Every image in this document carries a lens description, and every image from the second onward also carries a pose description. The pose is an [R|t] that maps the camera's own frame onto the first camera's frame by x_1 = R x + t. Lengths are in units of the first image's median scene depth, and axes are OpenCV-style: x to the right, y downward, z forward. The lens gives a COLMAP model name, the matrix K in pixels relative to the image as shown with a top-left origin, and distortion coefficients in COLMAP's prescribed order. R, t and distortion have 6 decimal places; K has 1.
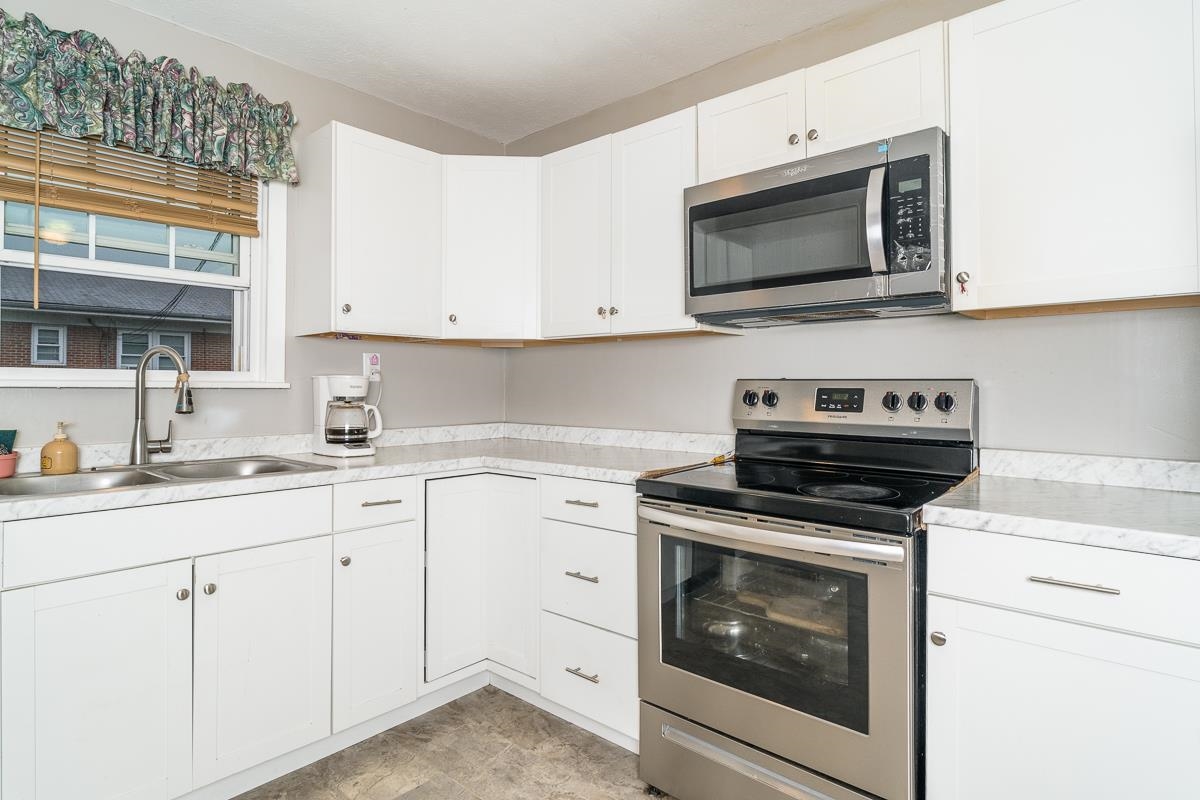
lens RADIAL K [[650.8, 0, 599.7], [0, 650.8, 382.4], [0, 0, 1]] dist [-0.002503, -0.000682]
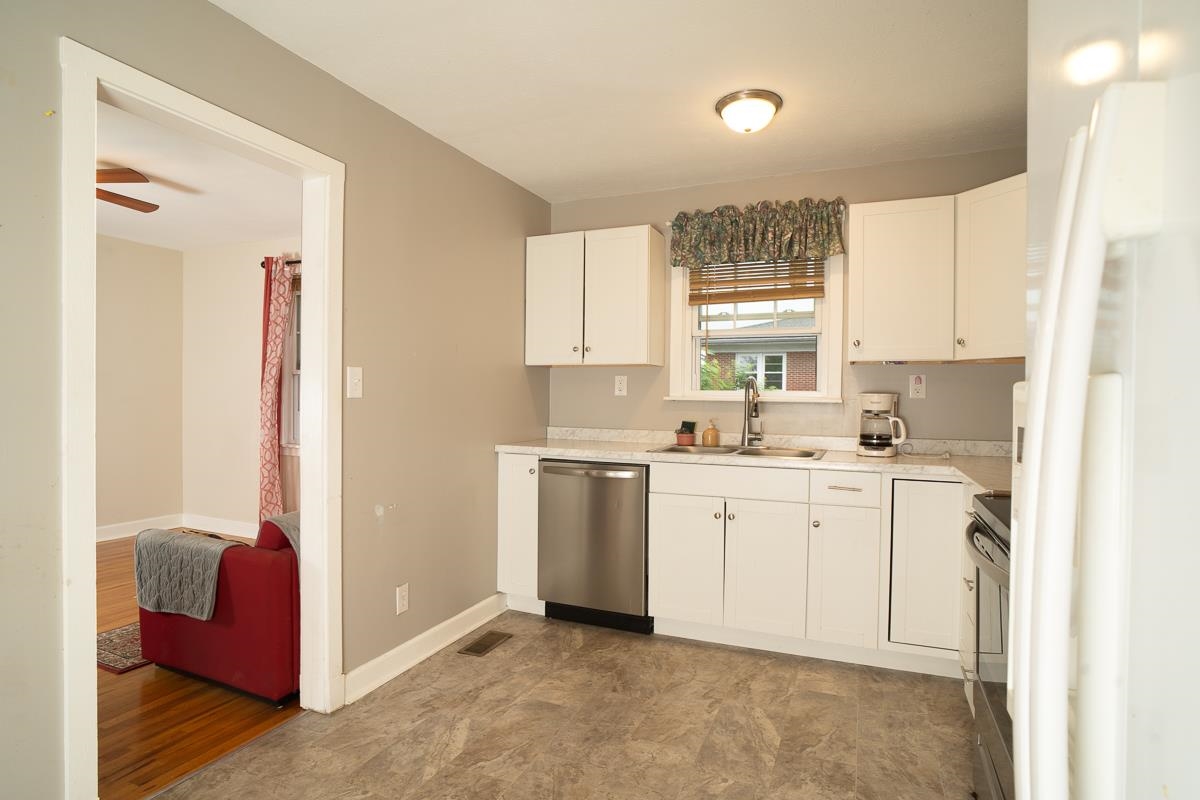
lens RADIAL K [[627.8, 0, 600.5], [0, 627.8, 405.9], [0, 0, 1]] dist [-0.052551, 0.031275]
pose [[0.314892, 0.015820, -0.948996, 0.696924], [-0.002909, 0.999872, 0.015703, -0.004759], [0.949123, -0.002184, 0.314897, 0.109035]]
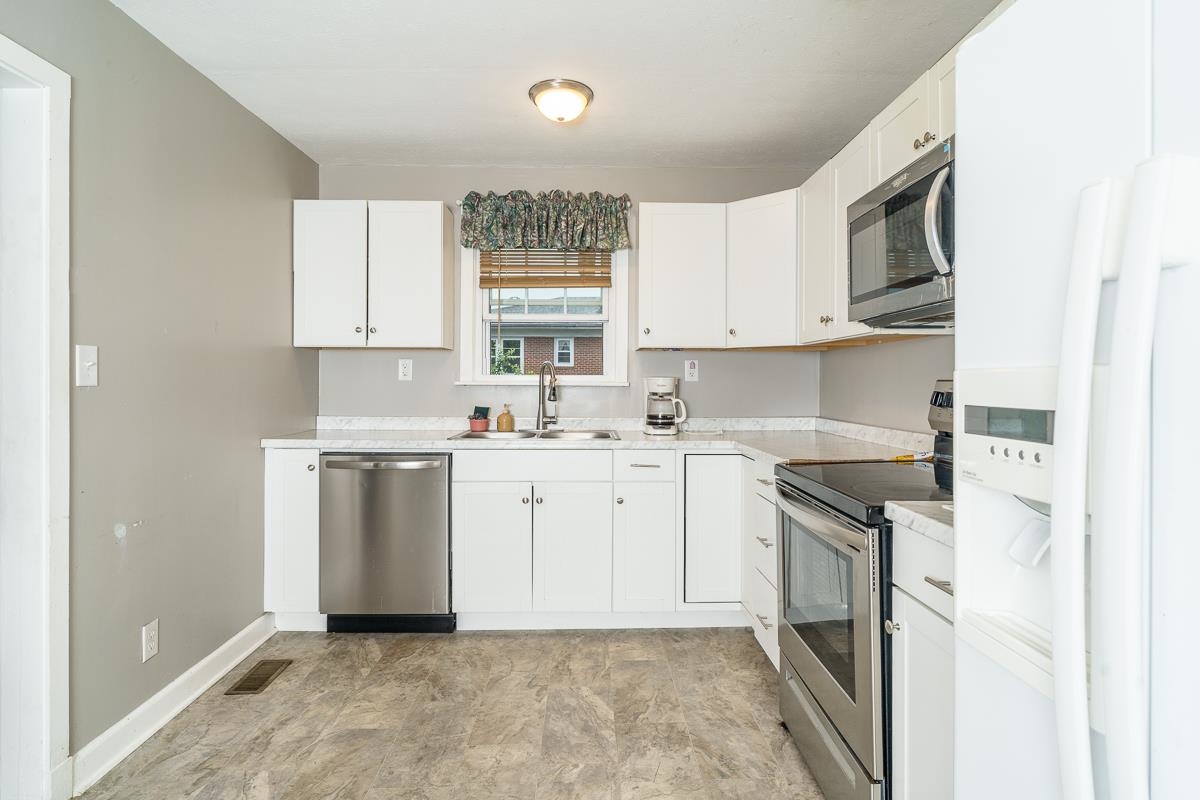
lens RADIAL K [[630.5, 0, 598.1], [0, 630.5, 384.7], [0, 0, 1]] dist [-0.000395, 0.000288]
pose [[0.676904, 0.003476, -0.736063, 0.603456], [0.003153, 0.999966, 0.007622, -0.006586], [0.736065, -0.007481, 0.676870, -0.028609]]
